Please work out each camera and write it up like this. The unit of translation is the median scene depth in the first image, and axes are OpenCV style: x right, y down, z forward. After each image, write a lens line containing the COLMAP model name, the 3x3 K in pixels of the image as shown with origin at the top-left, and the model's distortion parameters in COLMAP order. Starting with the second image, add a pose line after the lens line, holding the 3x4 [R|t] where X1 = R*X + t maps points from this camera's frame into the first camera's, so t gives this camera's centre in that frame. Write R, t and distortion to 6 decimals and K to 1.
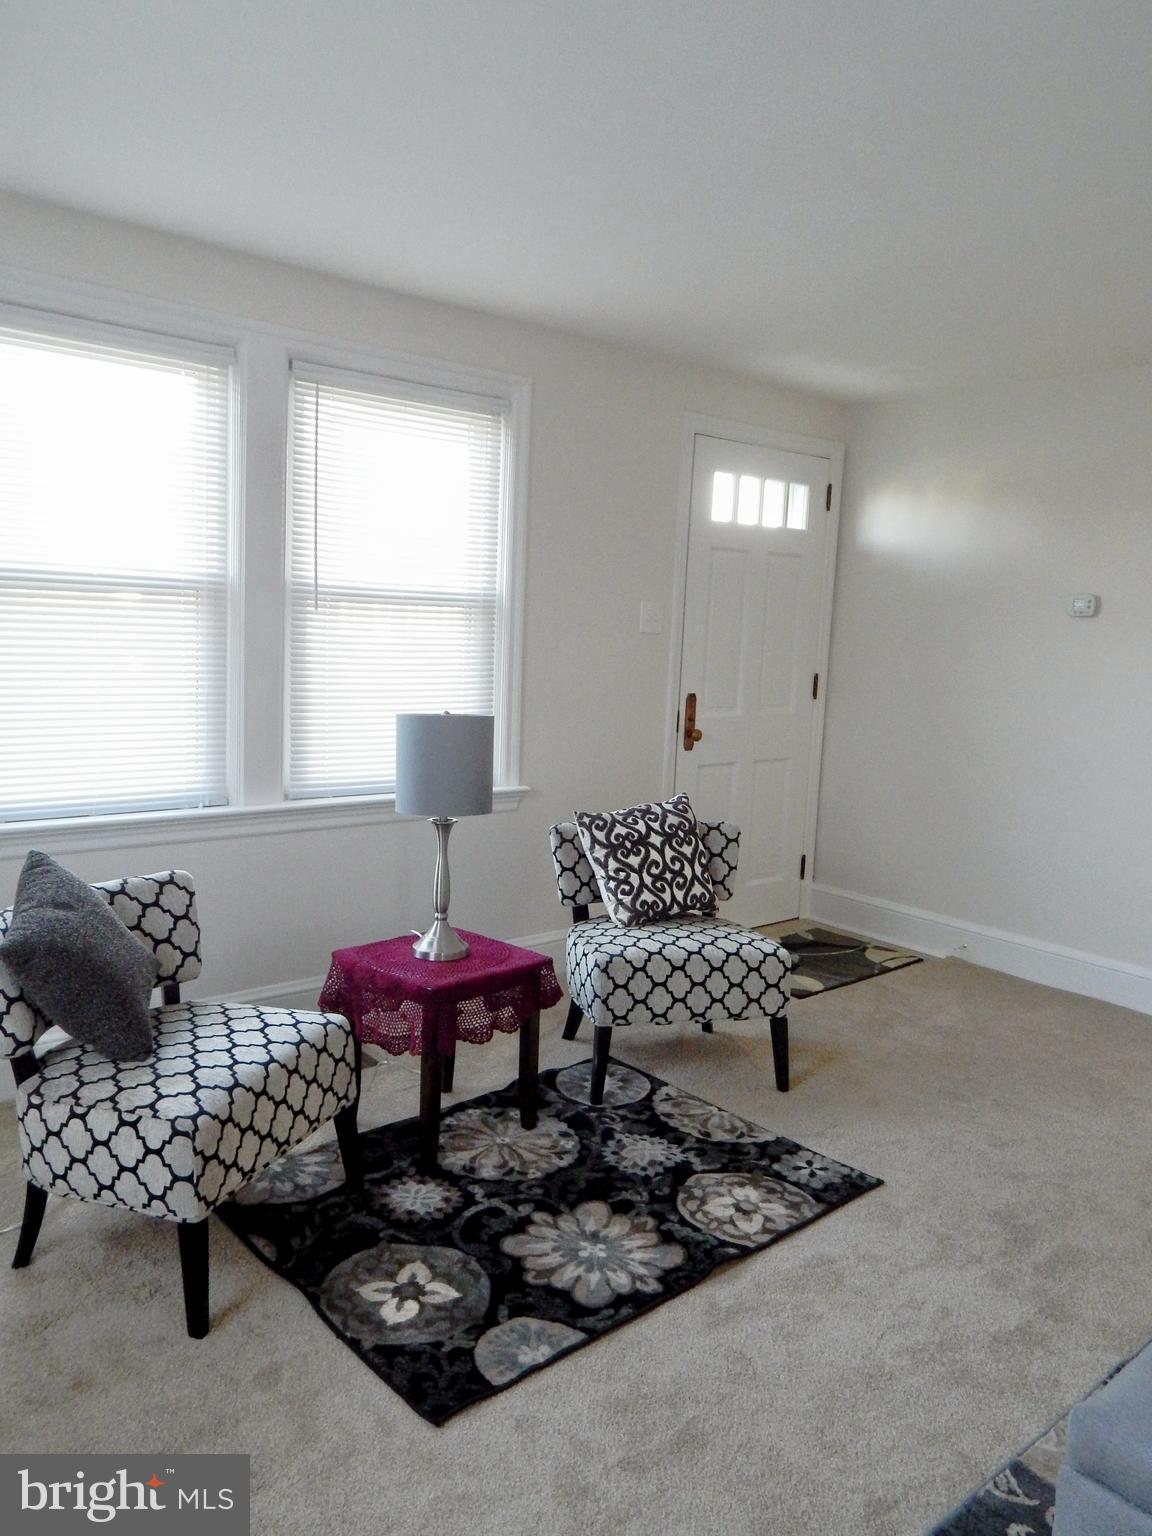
lens RADIAL K [[1129.0, 0, 569.3], [0, 1129.0, 768.0], [0, 0, 1]] dist [0.014406, -0.013778]
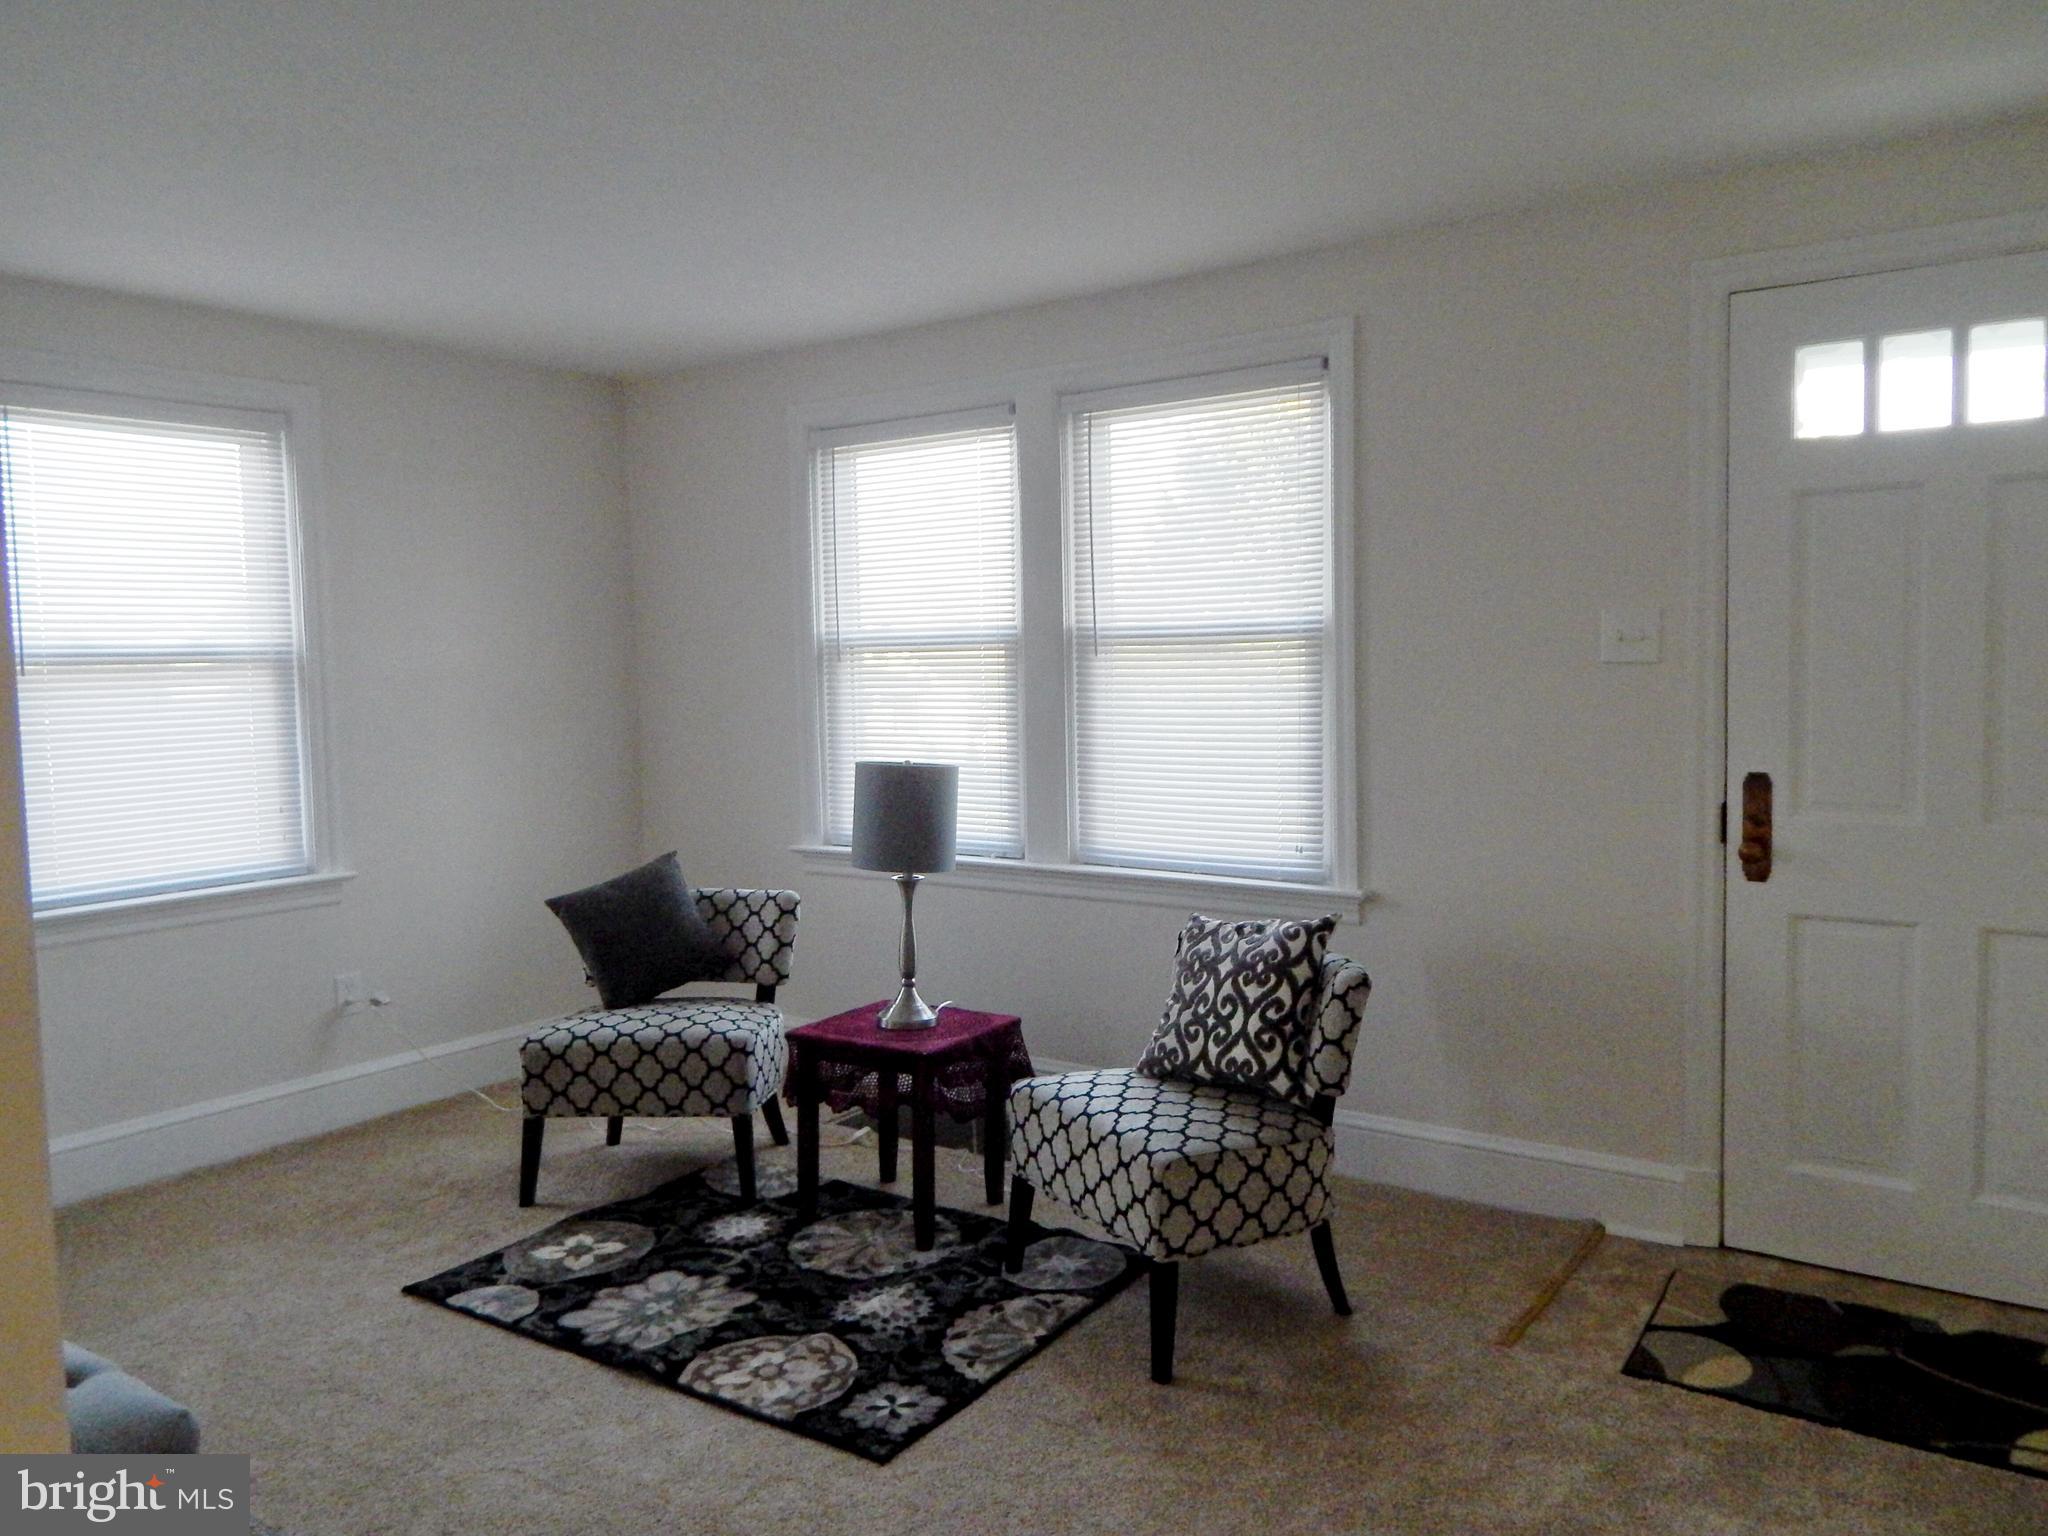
lens RADIAL K [[1505.3, 0, 1035.2], [0, 1505.3, 768.5], [0, 0, 1]] dist [0.014406, -0.013778]
pose [[0.249743, 0.023748, -0.968021, 1.170042], [-0.100896, 0.994896, -0.001623, -0.053884], [0.963041, 0.098075, 0.250865, 0.825740]]
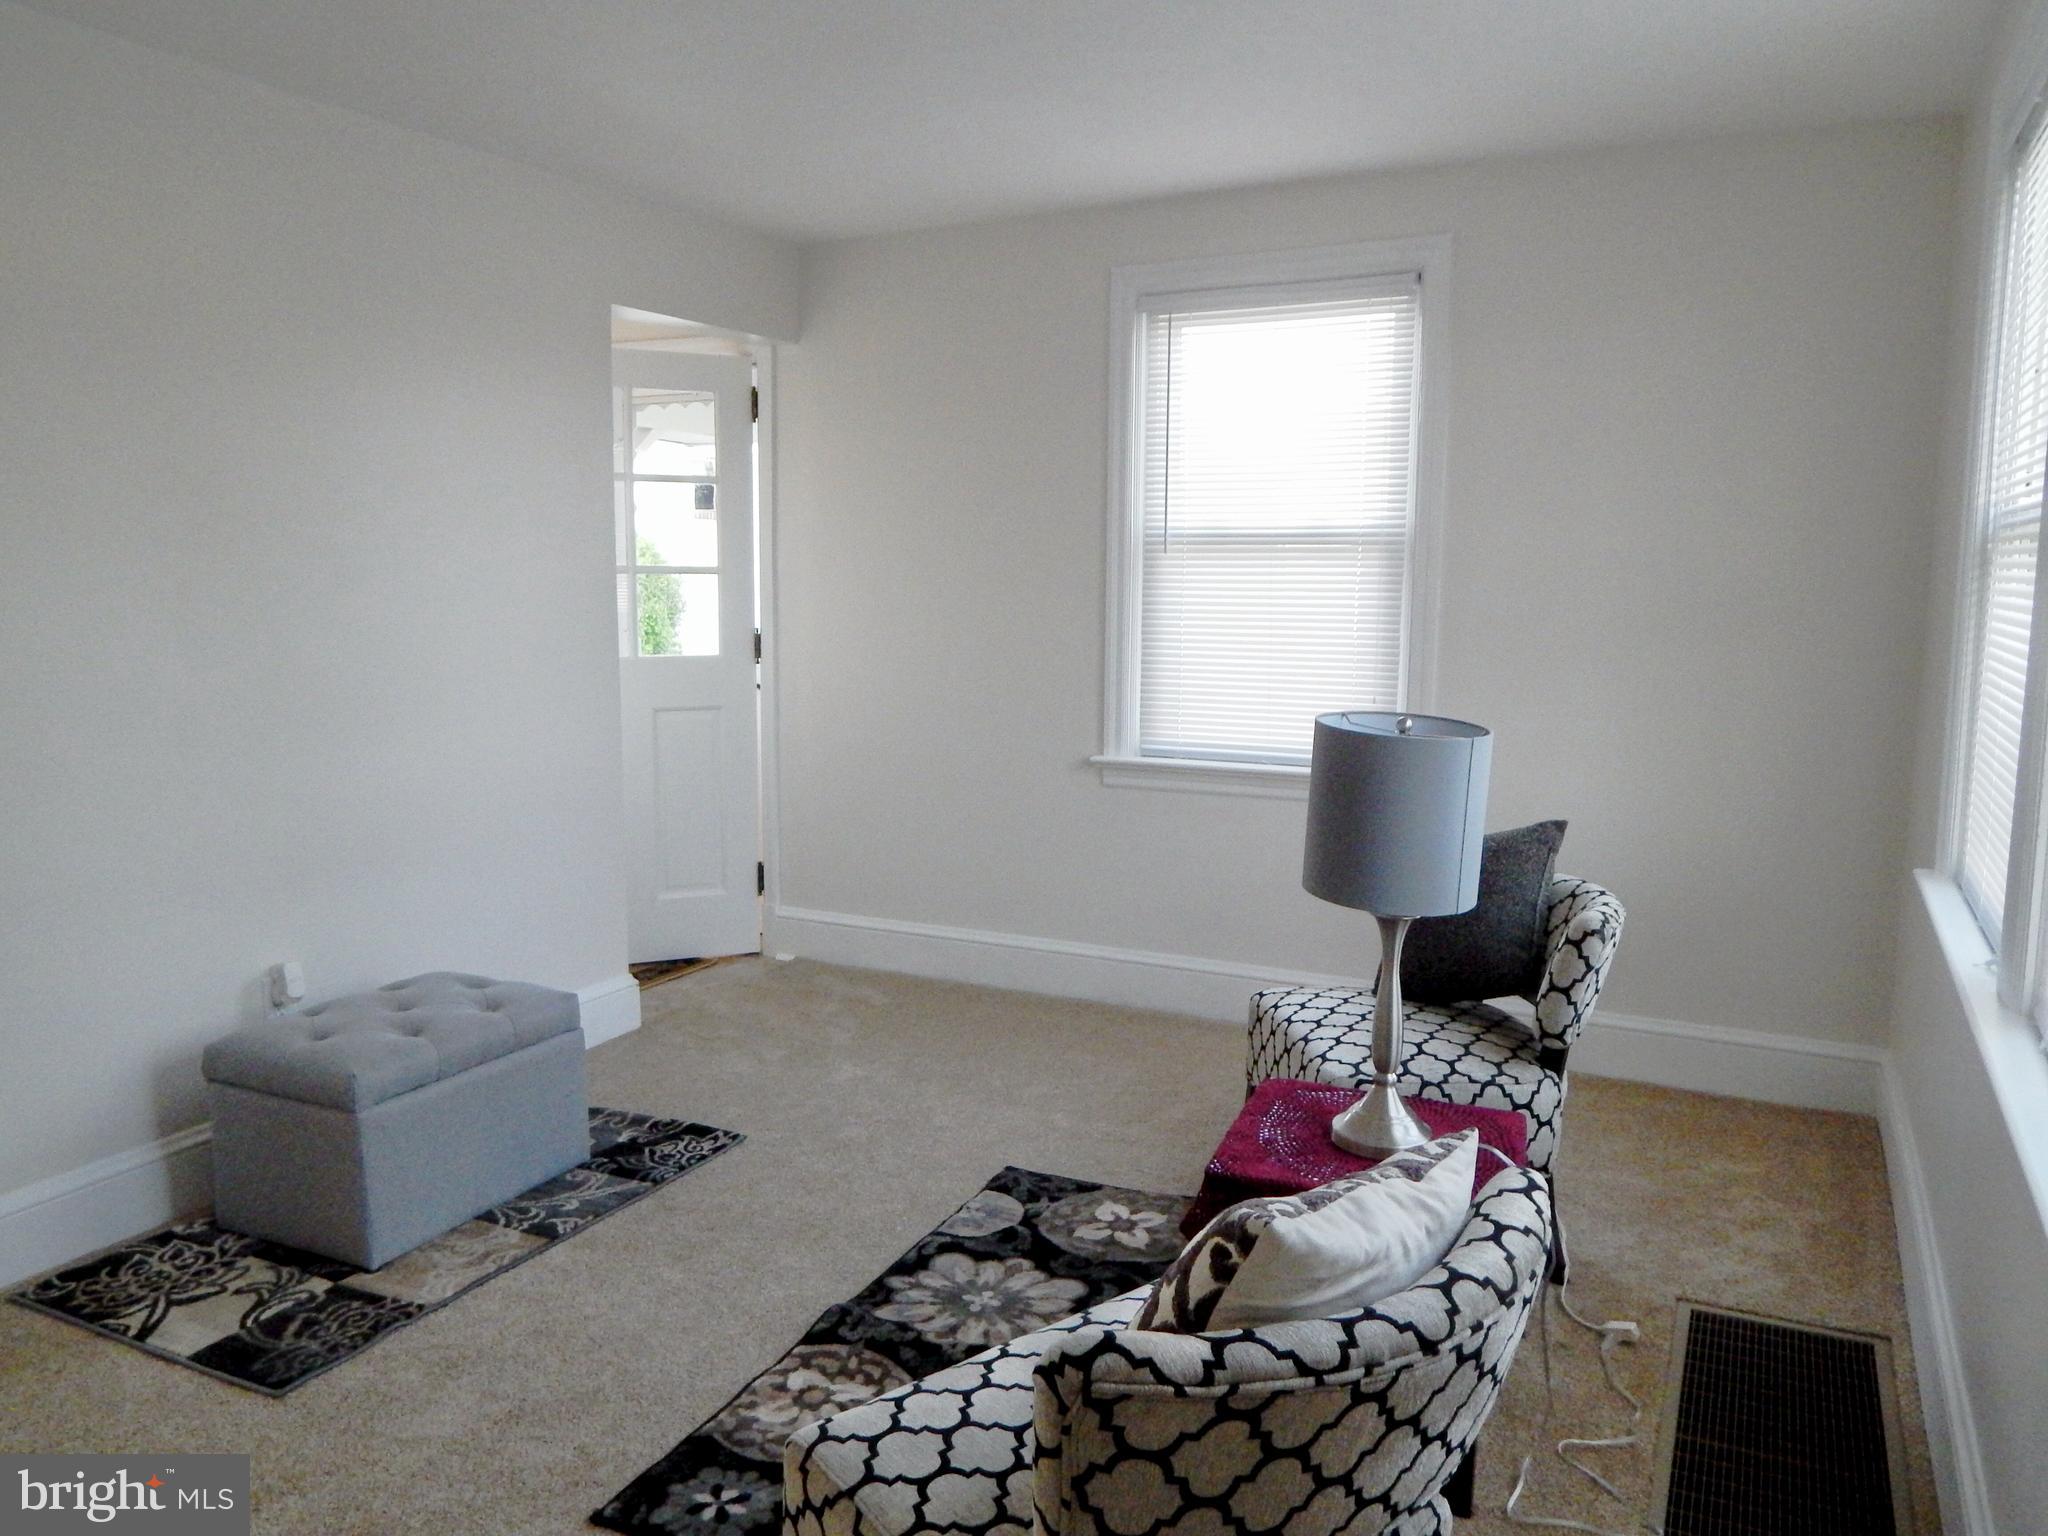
lens RADIAL K [[1505.3, 0, 1037.3], [0, 1505.3, 763.5], [0, 0, 1]] dist [0.014406, -0.013778]
pose [[-0.915657, 0.009154, -0.401857, 0.375043], [-0.097366, 0.964917, 0.243834, -0.204621], [0.389991, 0.262396, -0.882641, 1.663690]]
